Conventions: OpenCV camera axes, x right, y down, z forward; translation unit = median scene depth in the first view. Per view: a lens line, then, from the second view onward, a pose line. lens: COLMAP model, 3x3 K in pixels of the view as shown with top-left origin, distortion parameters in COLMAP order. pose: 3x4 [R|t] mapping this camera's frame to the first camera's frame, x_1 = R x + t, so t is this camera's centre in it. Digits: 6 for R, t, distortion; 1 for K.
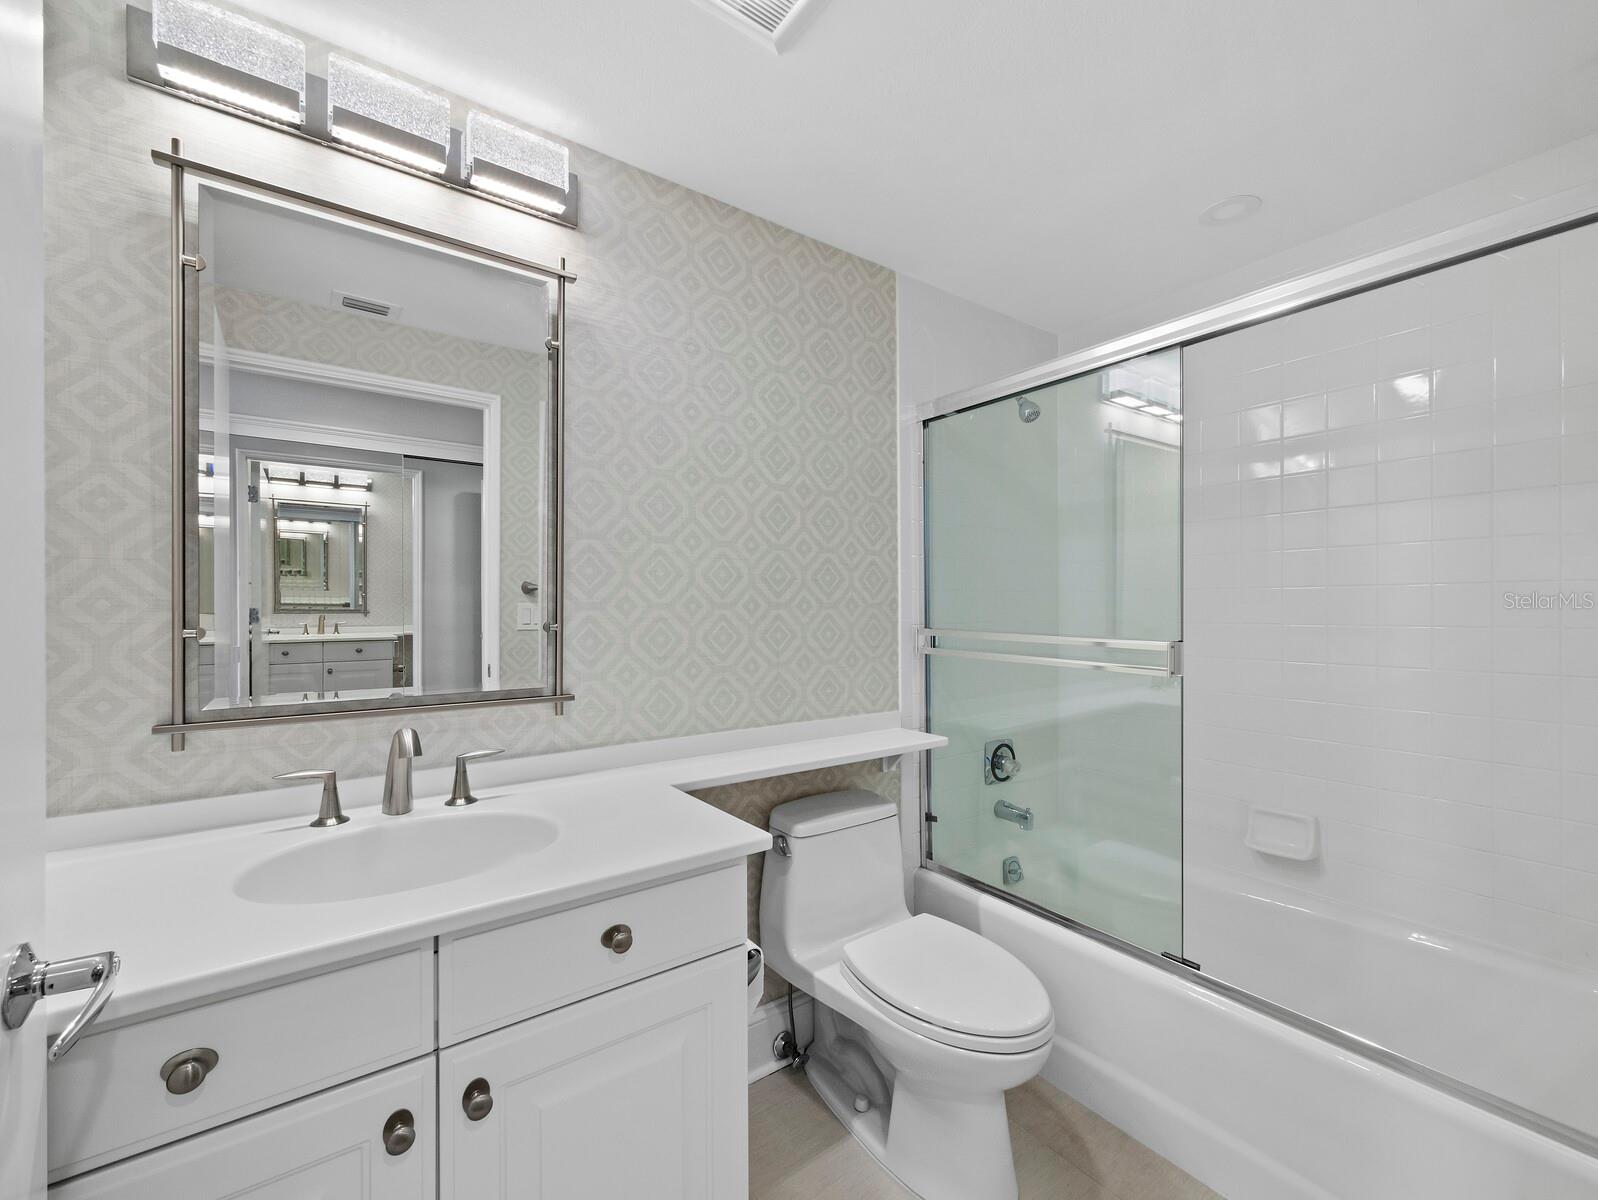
lens RADIAL K [[678.7, 0, 799.0], [0, 678.7, 600.0], [0, 0, 1]] dist [0.002920, 0.001015]
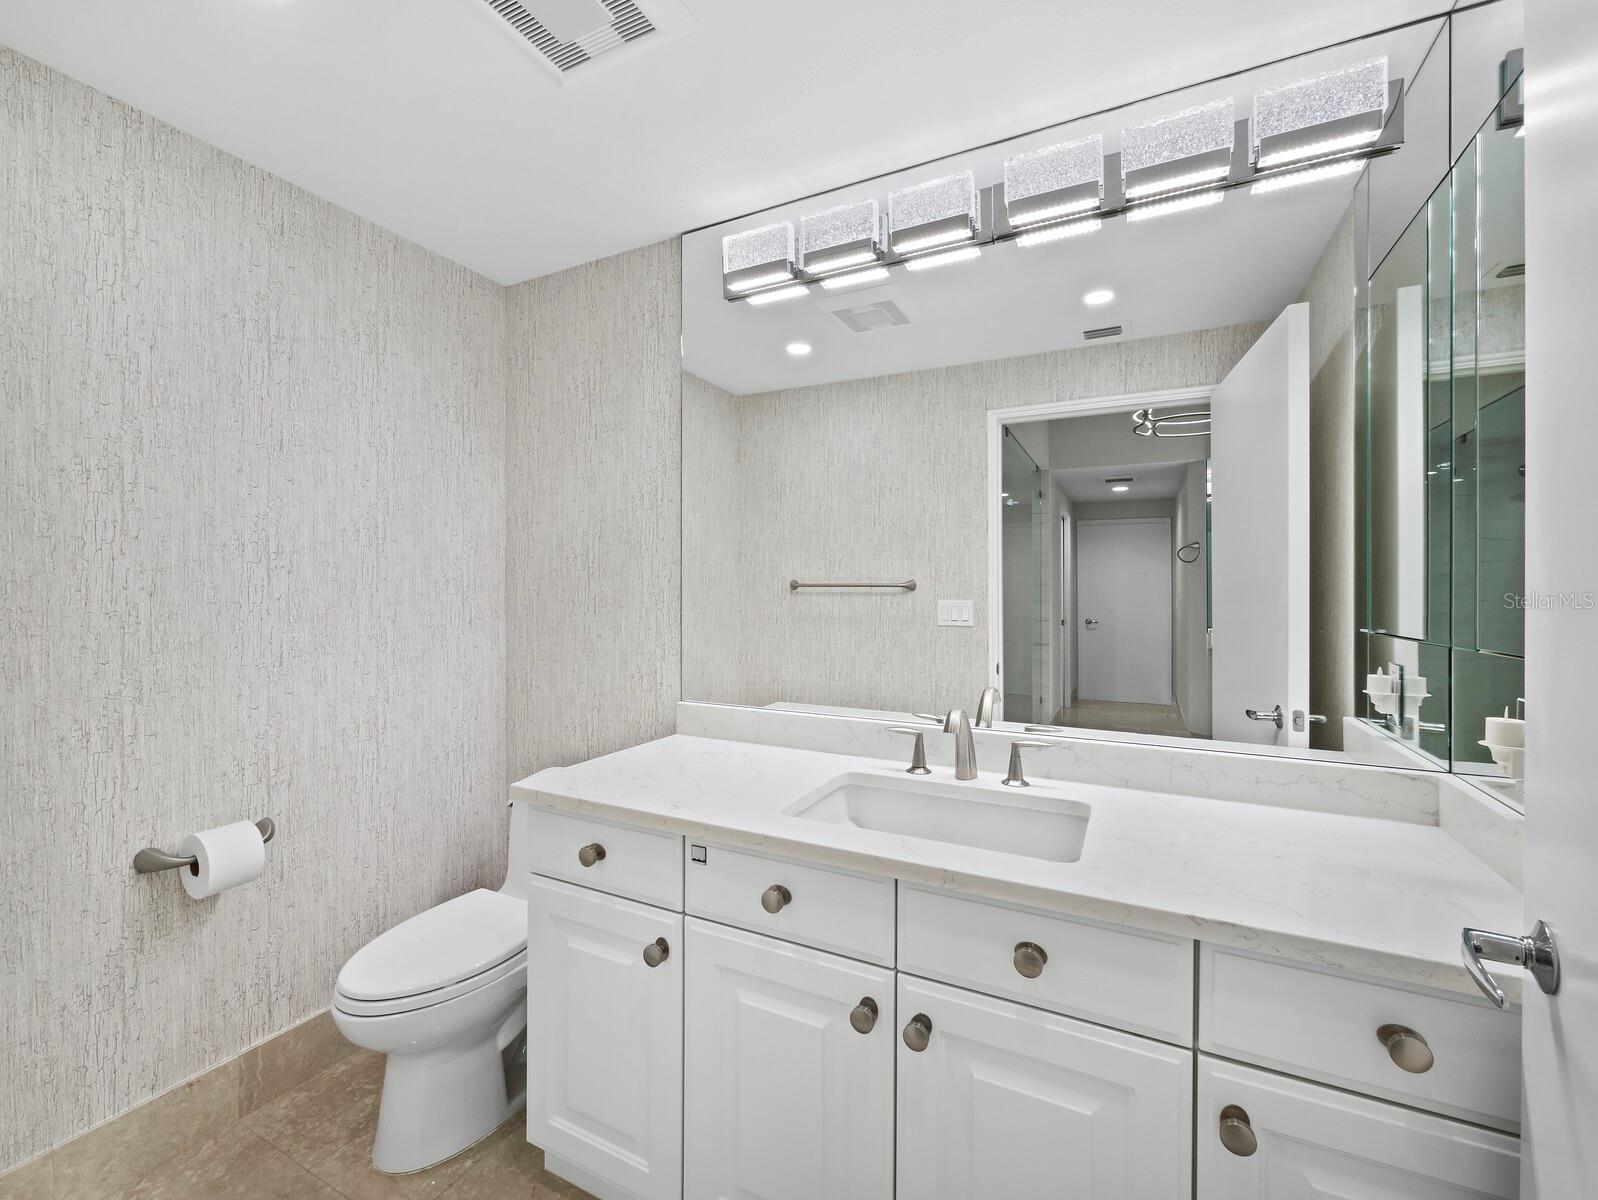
lens RADIAL K [[650.0, 0, 797.9], [0, 650.0, 583.1], [0, 0, 1]] dist [-0.019220, 0.000067]
pose [[0.427217, -0.012785, -0.904059, 0.178857], [-0.010205, 0.999768, -0.018961, -0.002179], [0.904091, 0.017327, 0.426988, 0.135003]]
